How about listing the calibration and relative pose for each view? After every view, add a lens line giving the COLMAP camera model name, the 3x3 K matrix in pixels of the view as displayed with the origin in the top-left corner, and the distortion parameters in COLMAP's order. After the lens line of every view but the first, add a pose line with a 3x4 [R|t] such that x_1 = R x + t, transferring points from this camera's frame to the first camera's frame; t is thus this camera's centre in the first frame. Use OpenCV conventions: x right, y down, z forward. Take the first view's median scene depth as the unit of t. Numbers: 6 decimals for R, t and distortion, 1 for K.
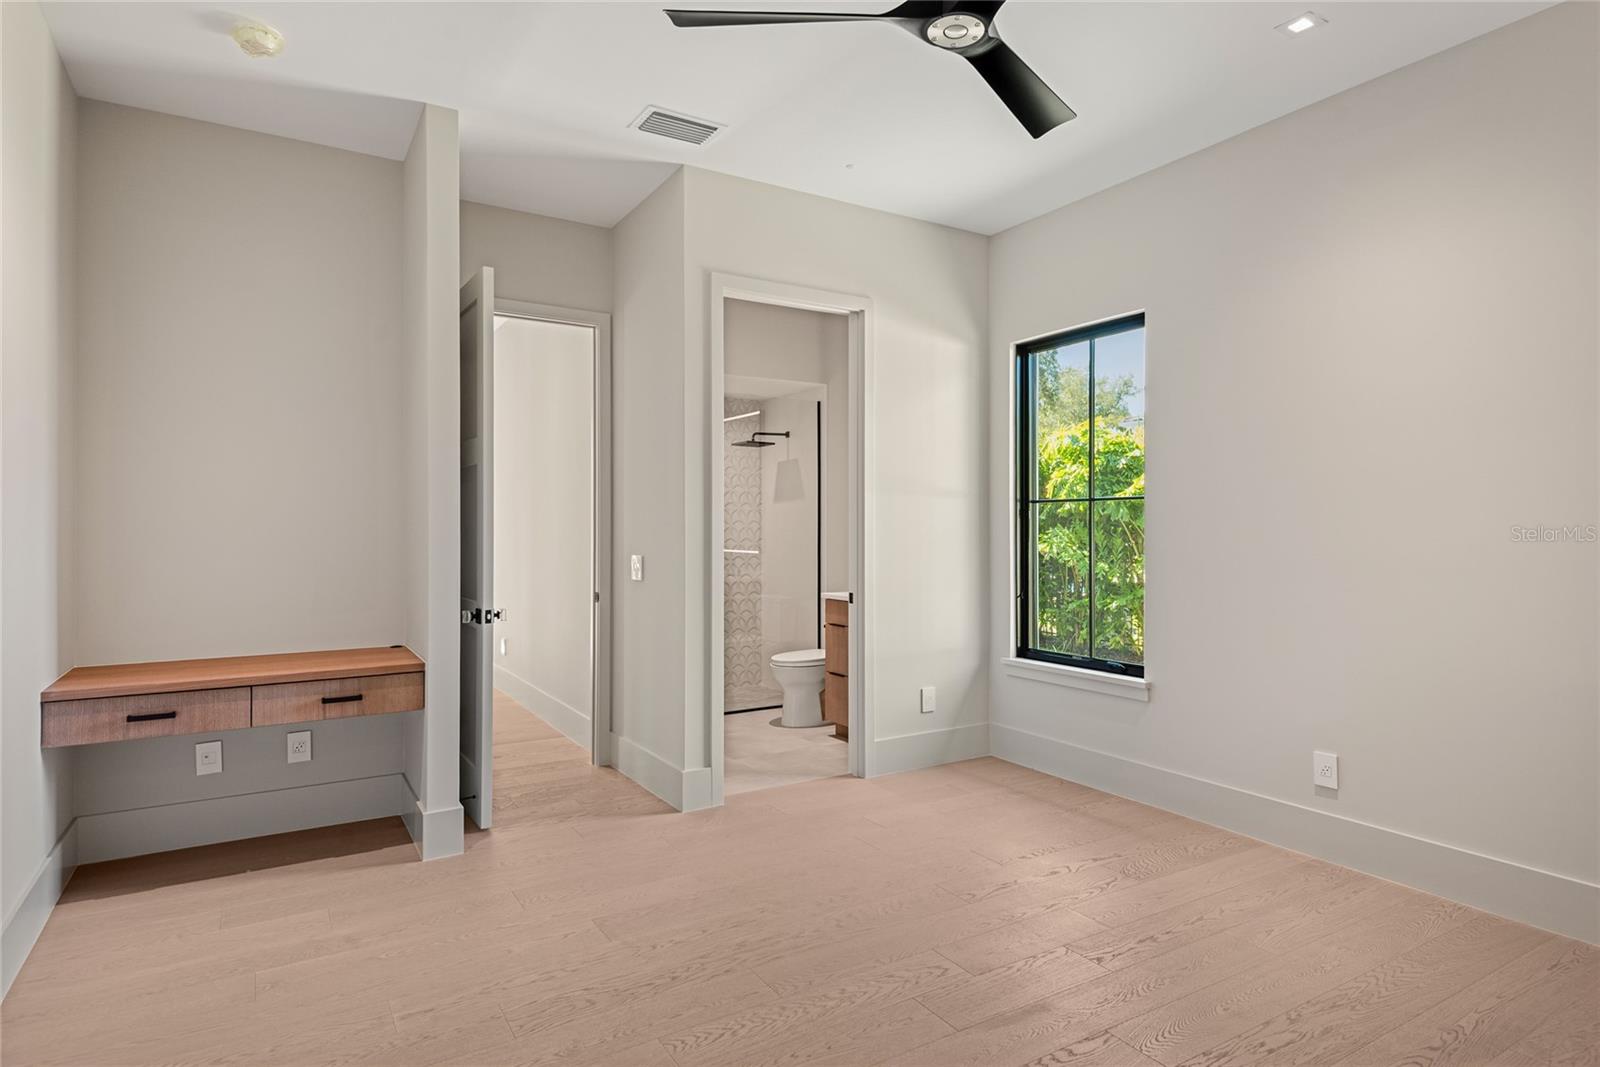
lens RADIAL K [[873.5, 0, 797.8], [0, 873.5, 536.5], [0, 0, 1]] dist [0.000174, -0.001229]
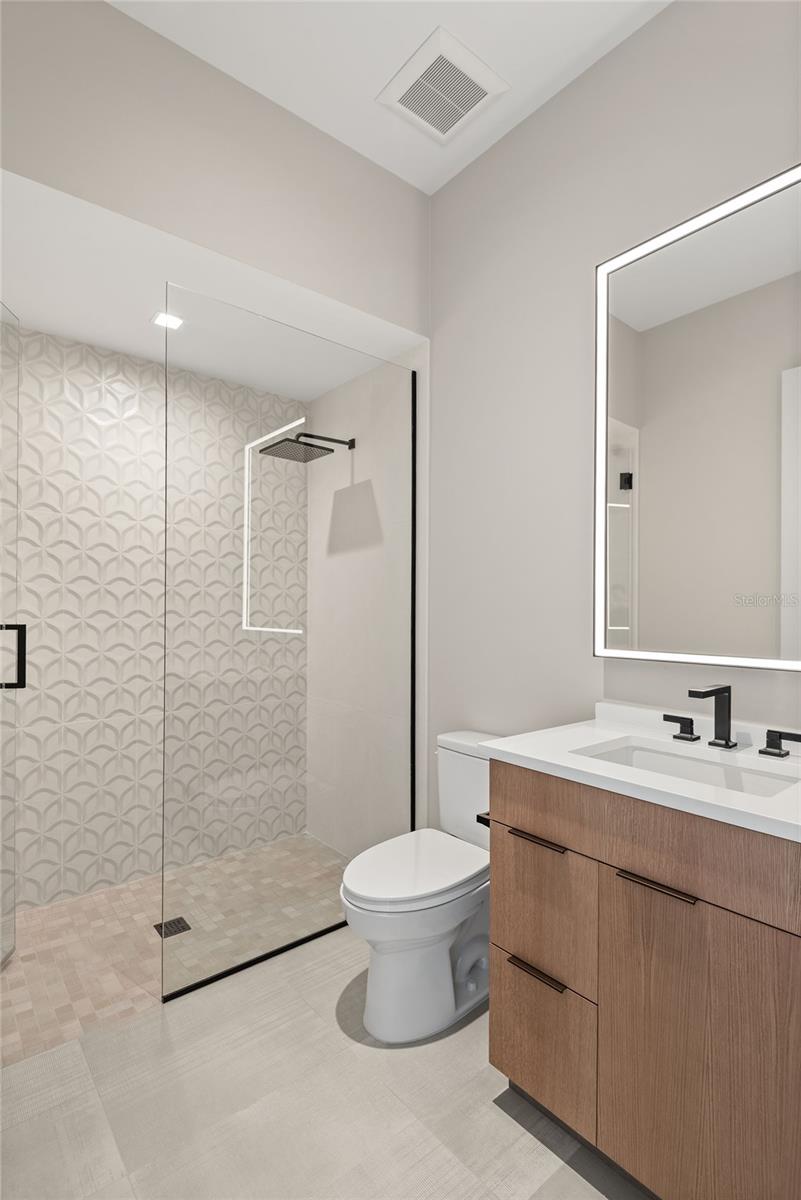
lens RADIAL K [[591.9, 0, 408.3], [0, 591.9, 591.3], [0, 0, 1]] dist [-0.003003, 0.000109]
pose [[0.989555, 0.003926, 0.144105, -0.031118], [-0.000618, 0.999735, -0.022999, -0.002551], [-0.144158, 0.022670, 0.989295, 0.557600]]
